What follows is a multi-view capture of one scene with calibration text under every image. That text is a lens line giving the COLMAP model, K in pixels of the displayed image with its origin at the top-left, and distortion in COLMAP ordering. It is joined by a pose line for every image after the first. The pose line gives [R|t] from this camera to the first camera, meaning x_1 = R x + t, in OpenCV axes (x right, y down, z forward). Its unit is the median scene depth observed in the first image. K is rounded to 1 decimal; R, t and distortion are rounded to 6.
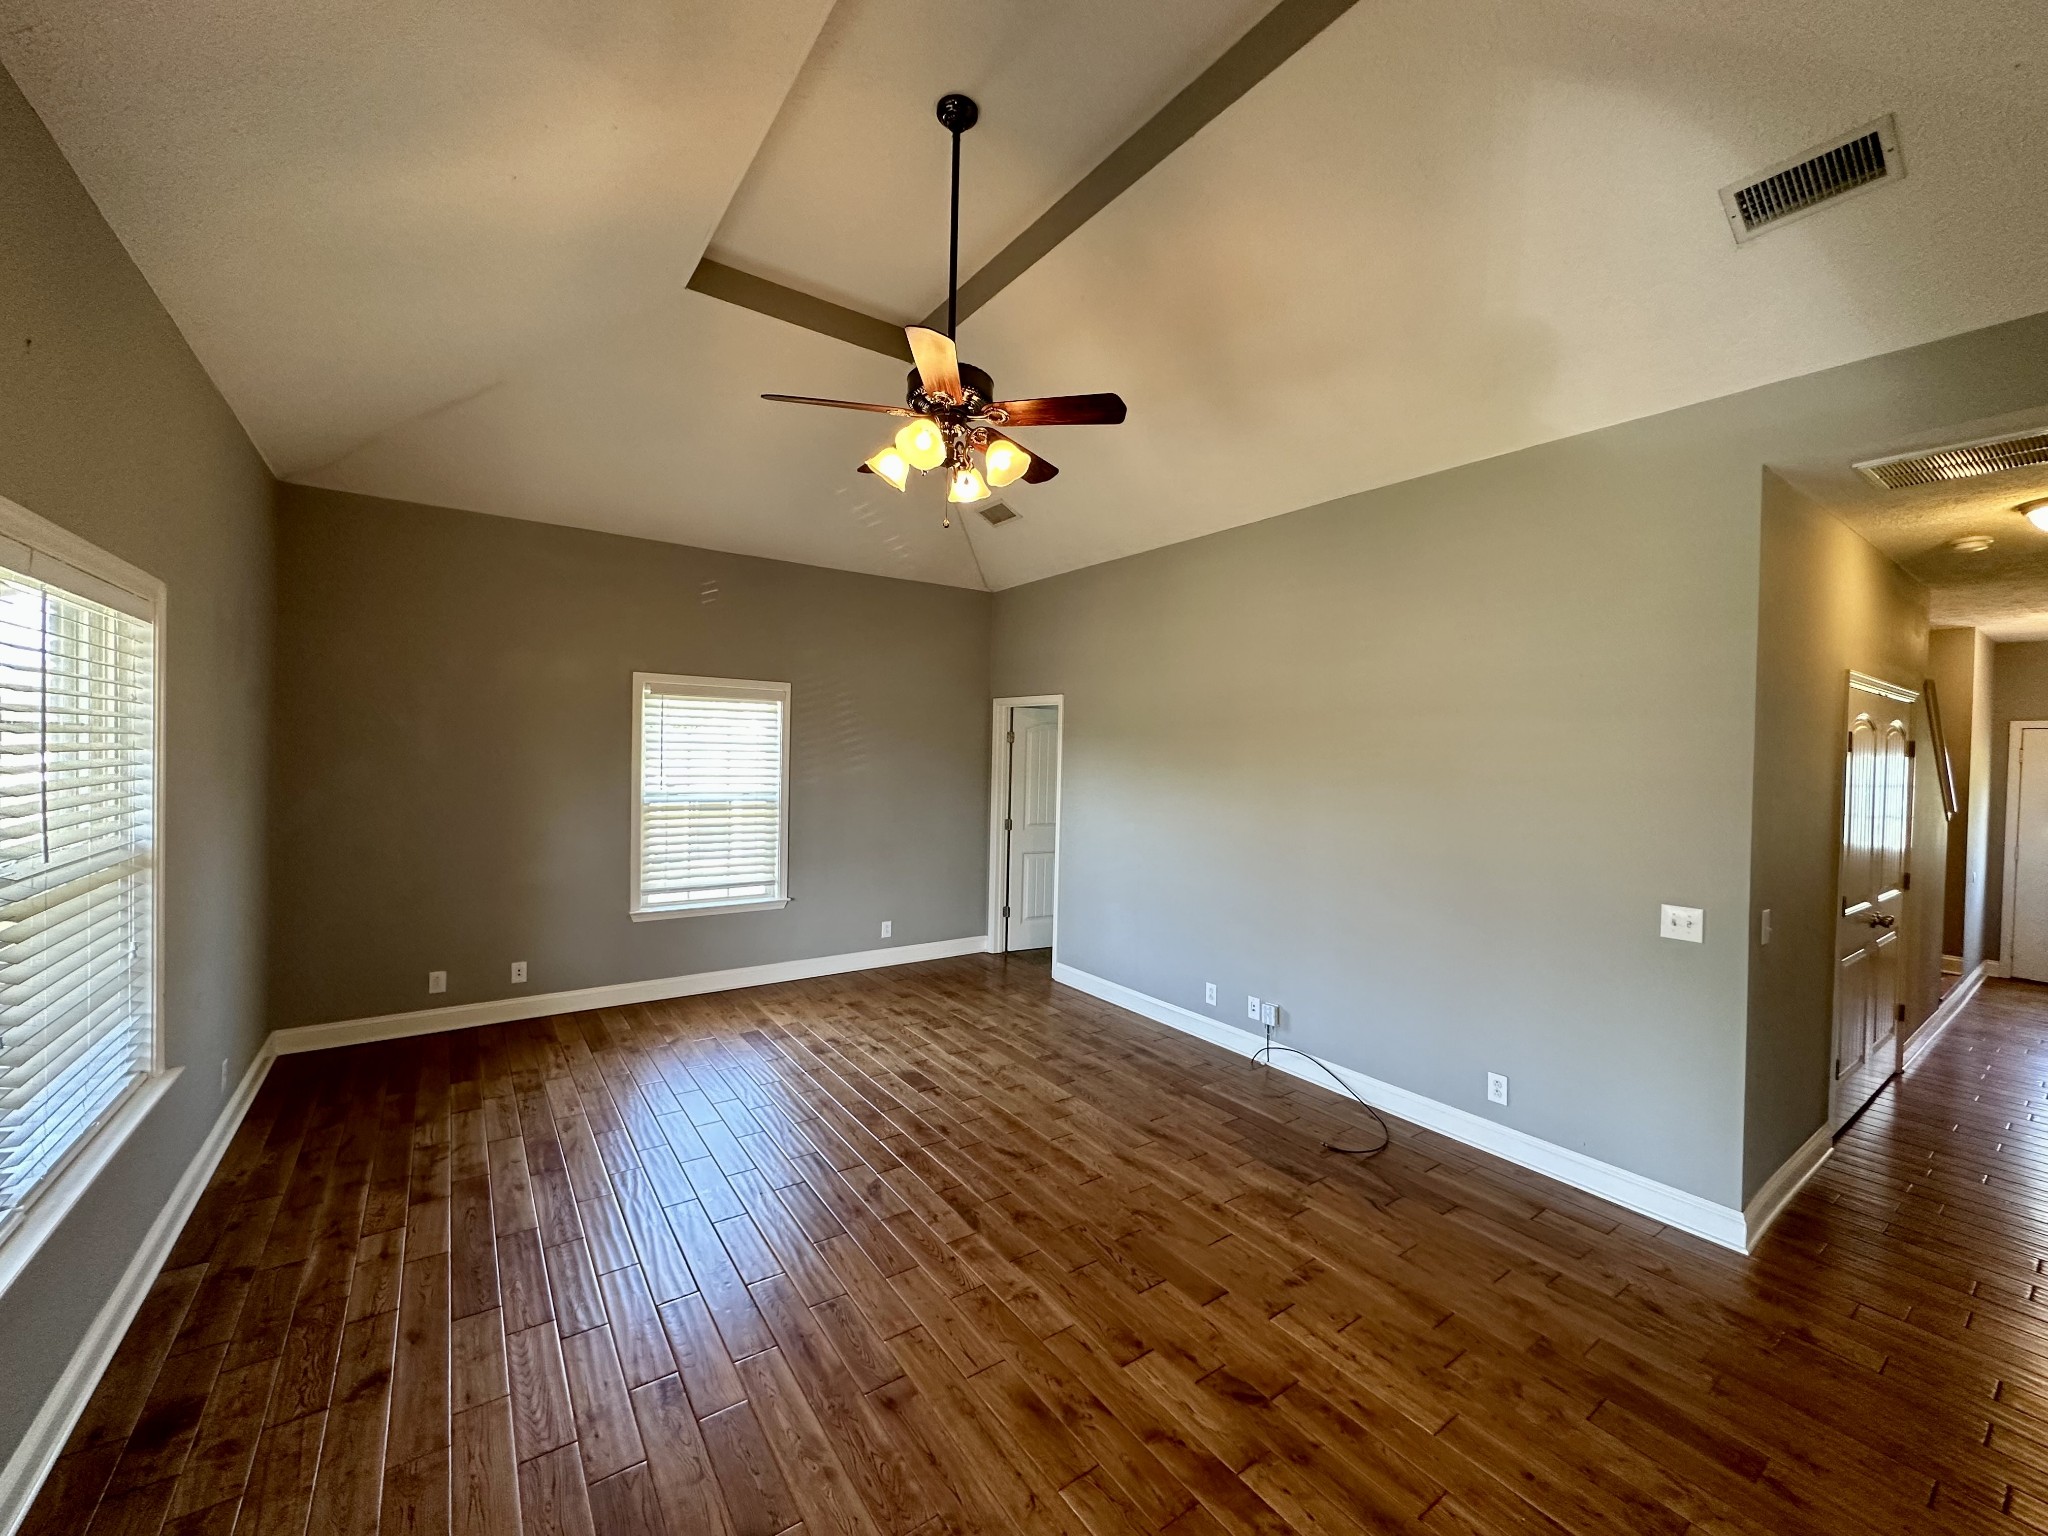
lens RADIAL K [[815.6, 0, 1024.0], [0, 815.6, 768.0], [0, 0, 1]] dist [-0.002127, -0.000003]
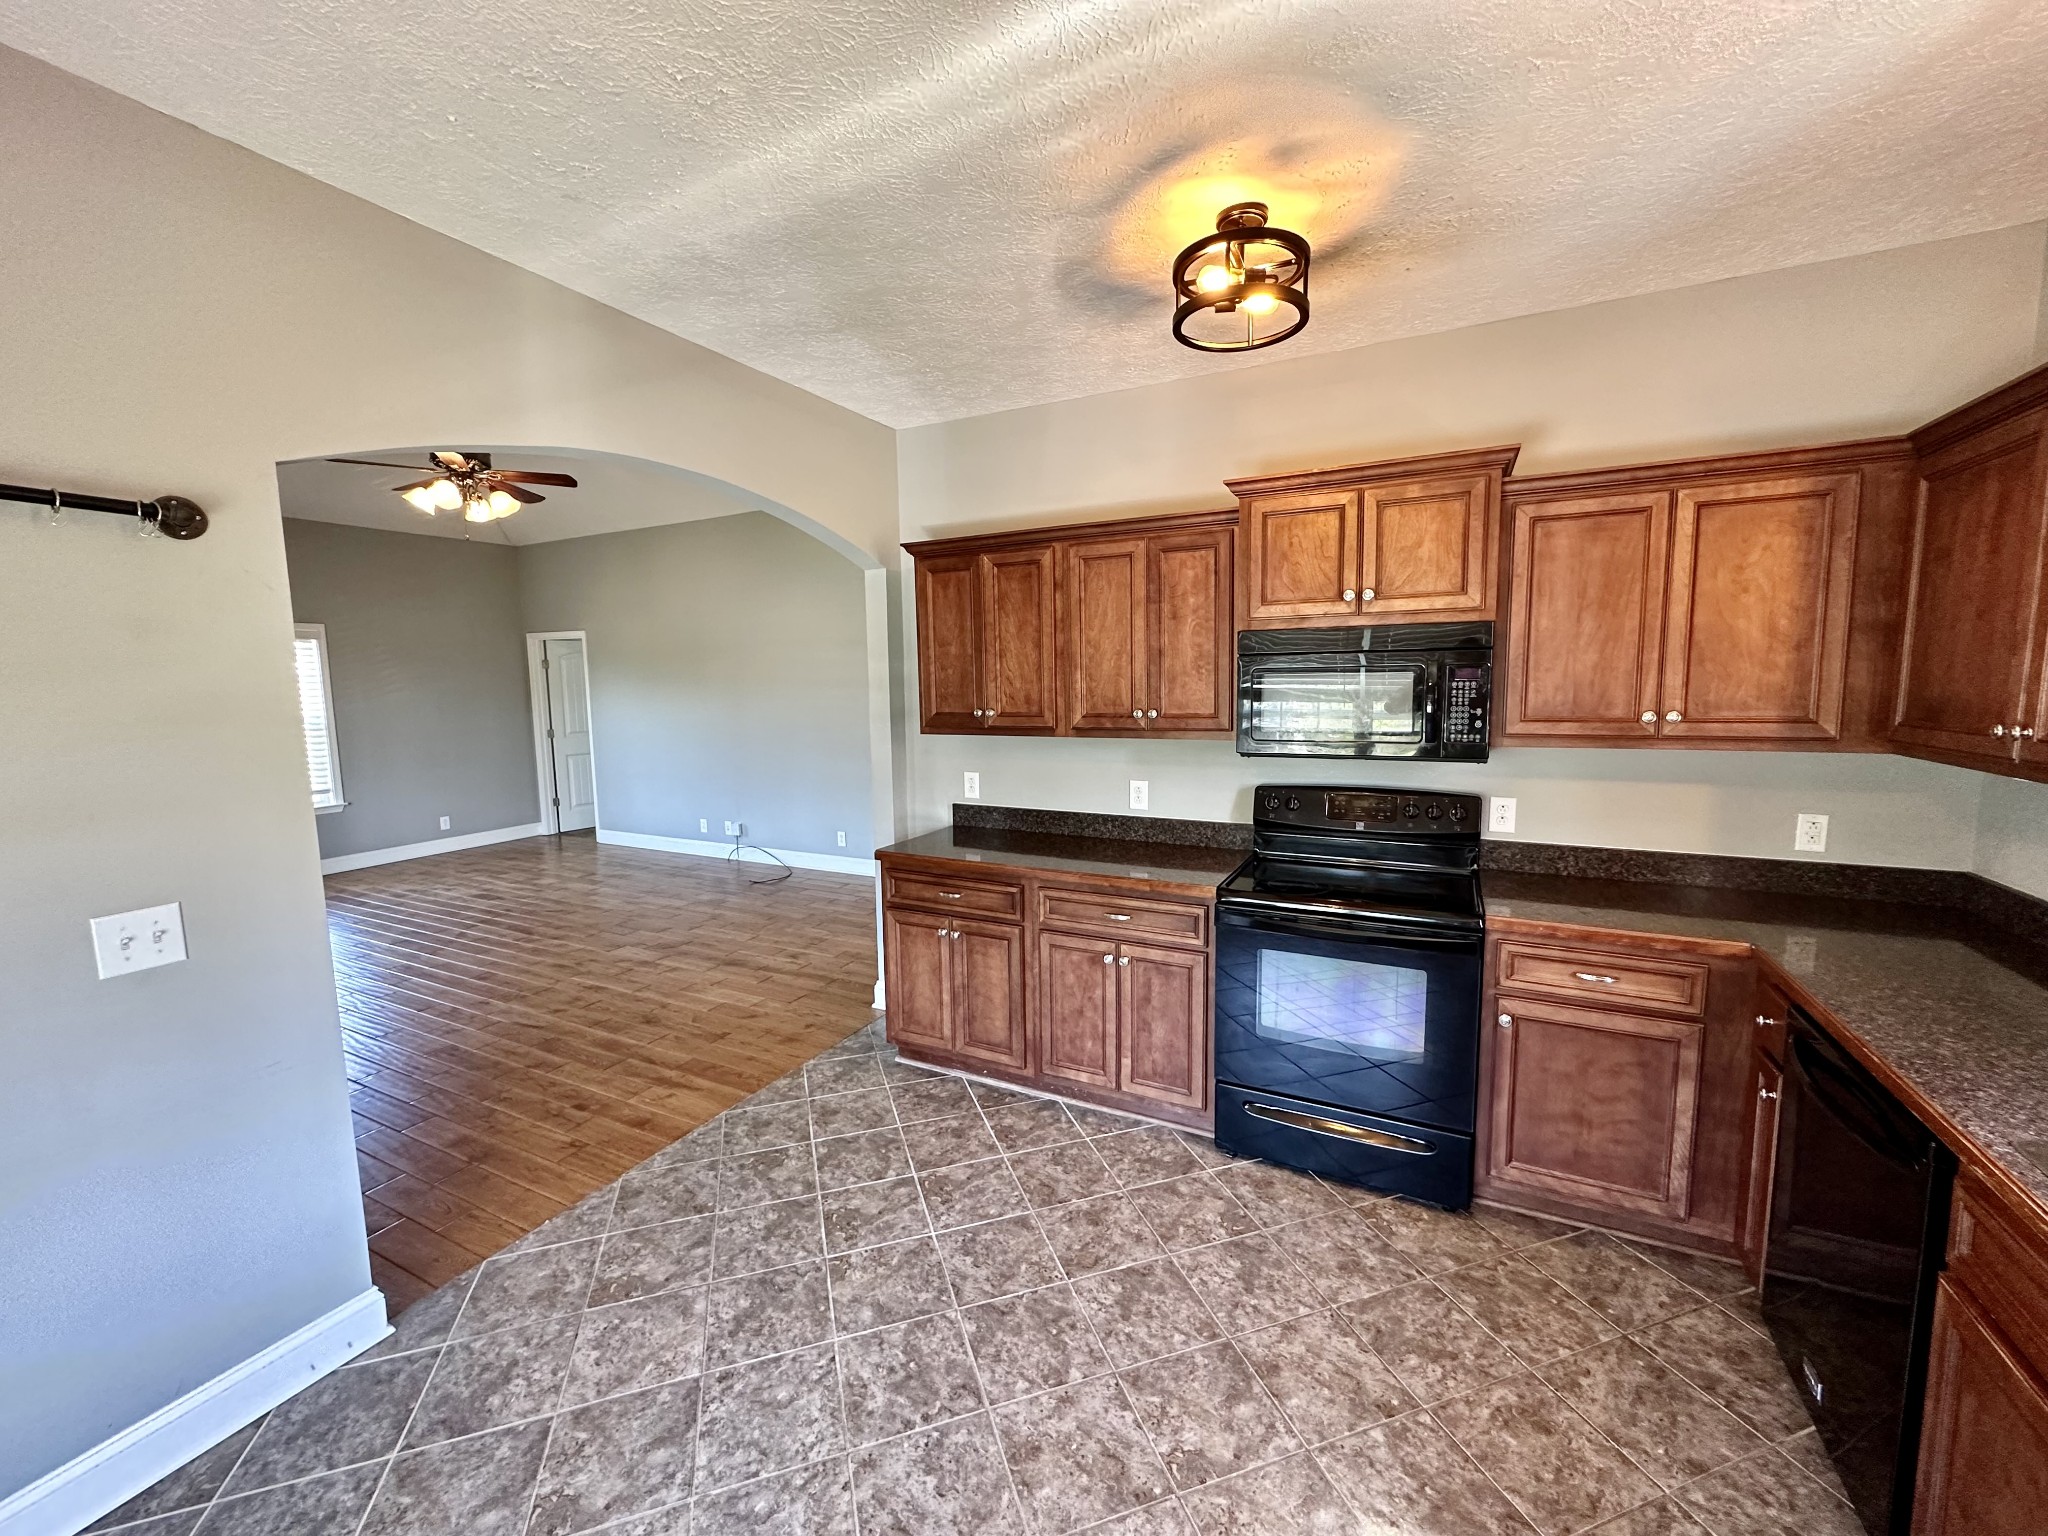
lens RADIAL K [[815.6, 0, 1024.0], [0, 815.6, 768.0], [0, 0, 1]] dist [-0.002127, -0.000003]
pose [[0.886191, -0.086555, 0.455164, 0.108840], [0.043330, 0.993572, 0.104578, 0.046692], [-0.461290, -0.072954, 0.884245, -0.982541]]
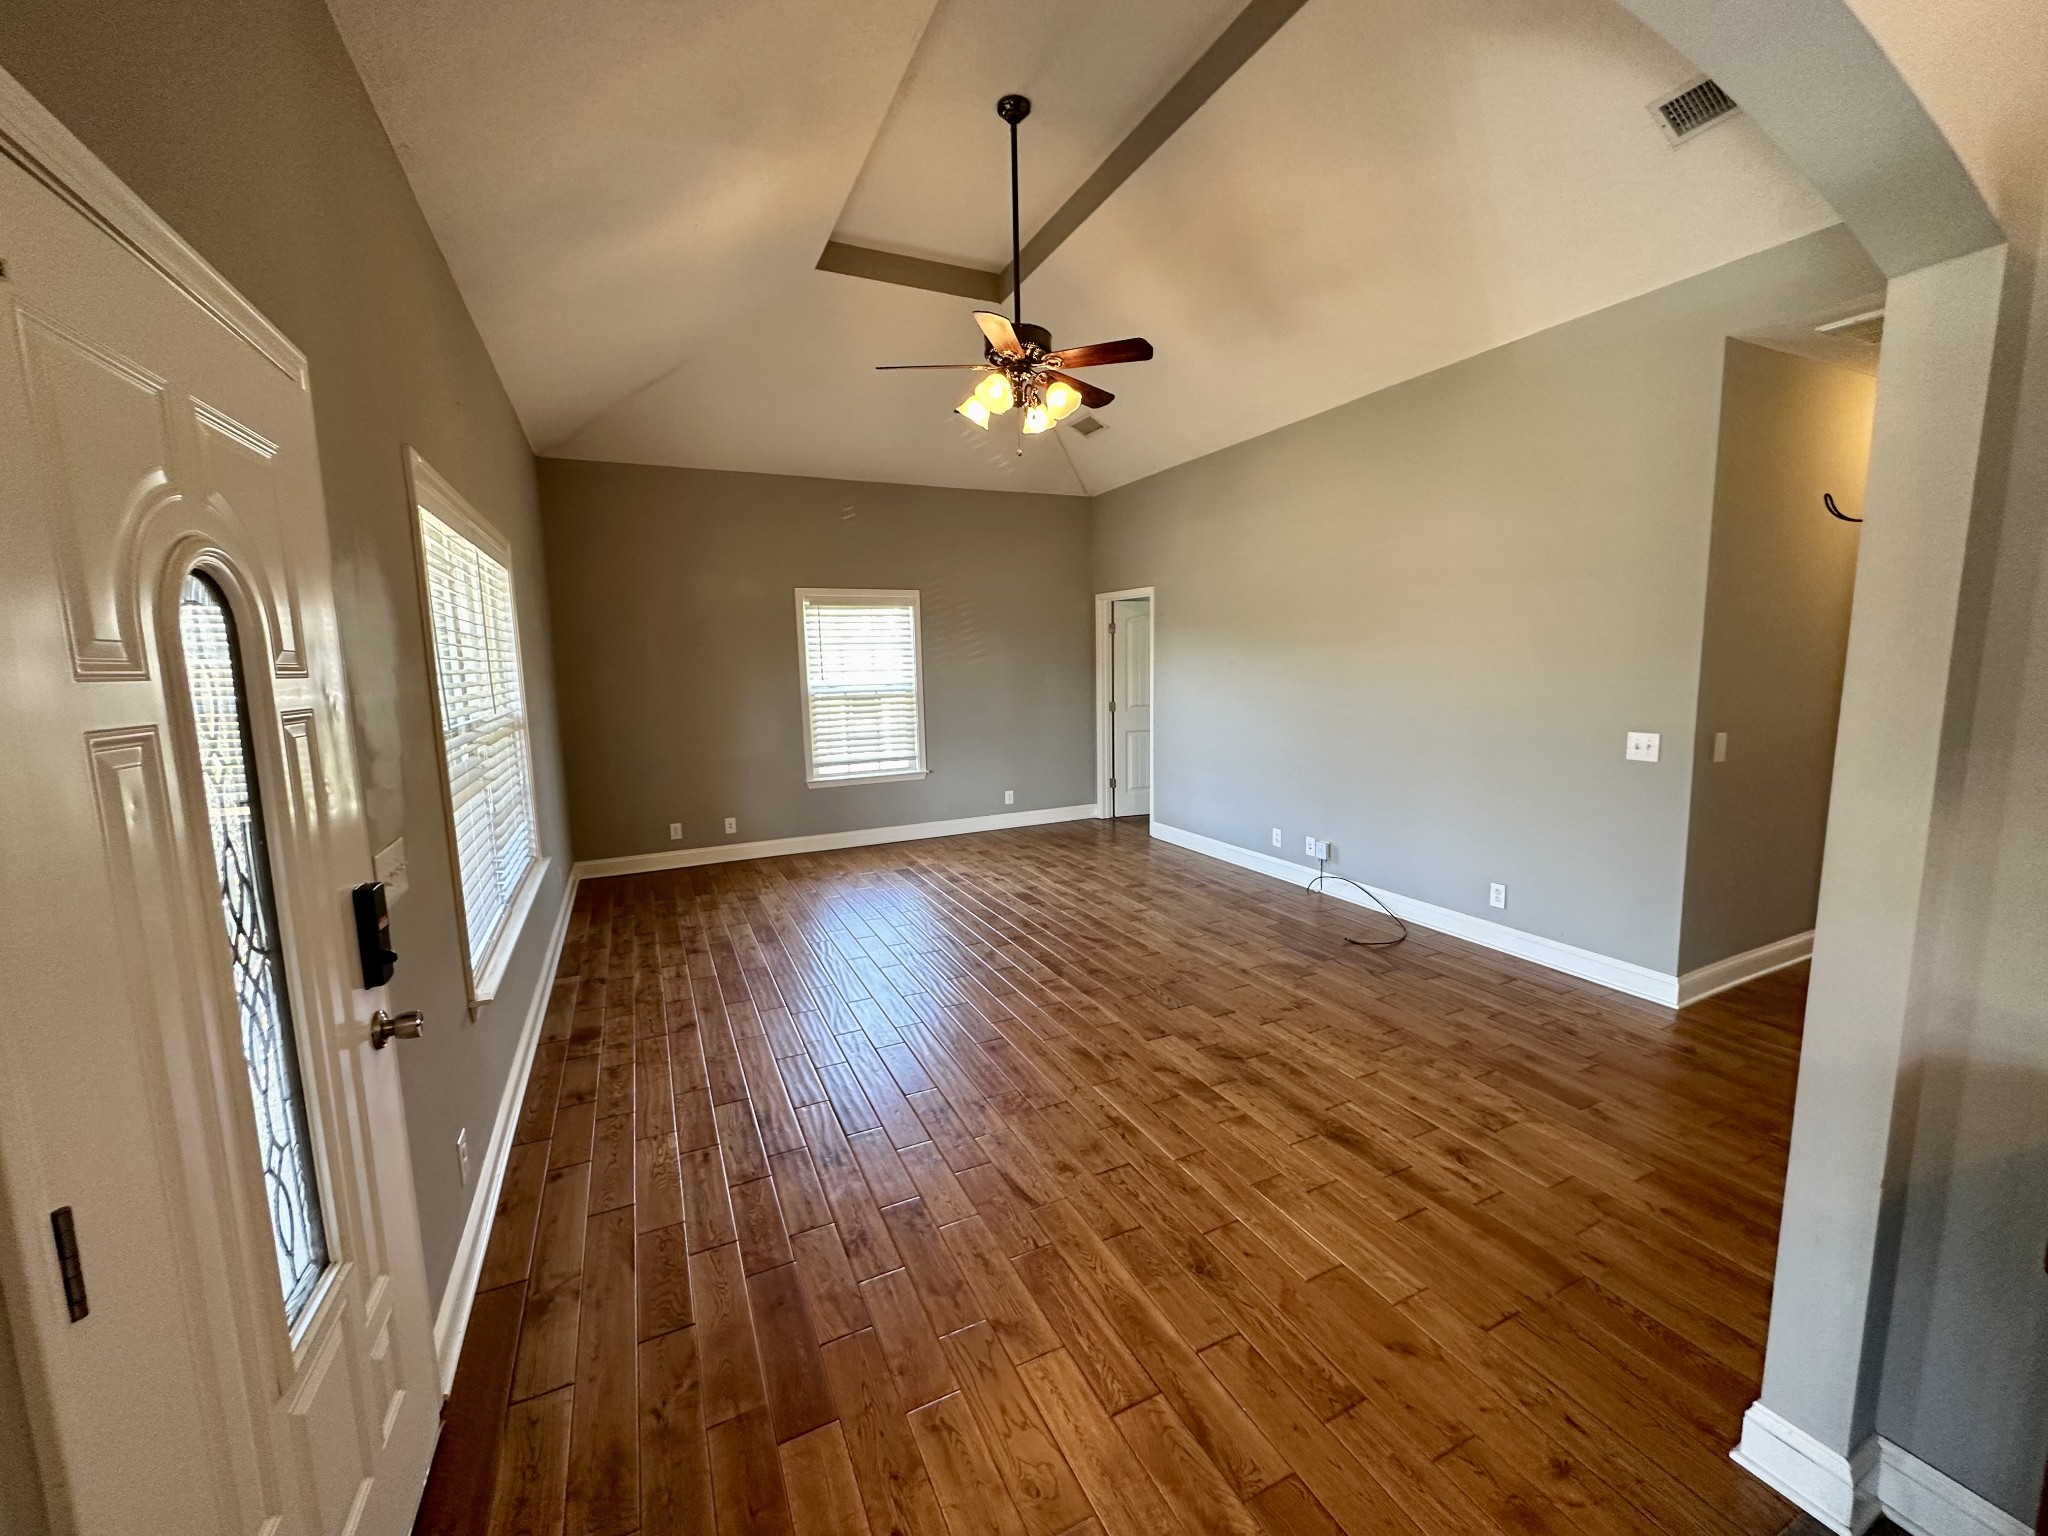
lens RADIAL K [[815.6, 0, 1024.0], [0, 815.6, 768.0], [0, 0, 1]] dist [-0.002127, -0.000003]
pose [[0.984619, -0.021181, -0.173429, 0.116118], [0.040930, 0.992965, 0.111105, 0.049246], [0.169856, -0.116494, 0.978559, -0.298445]]
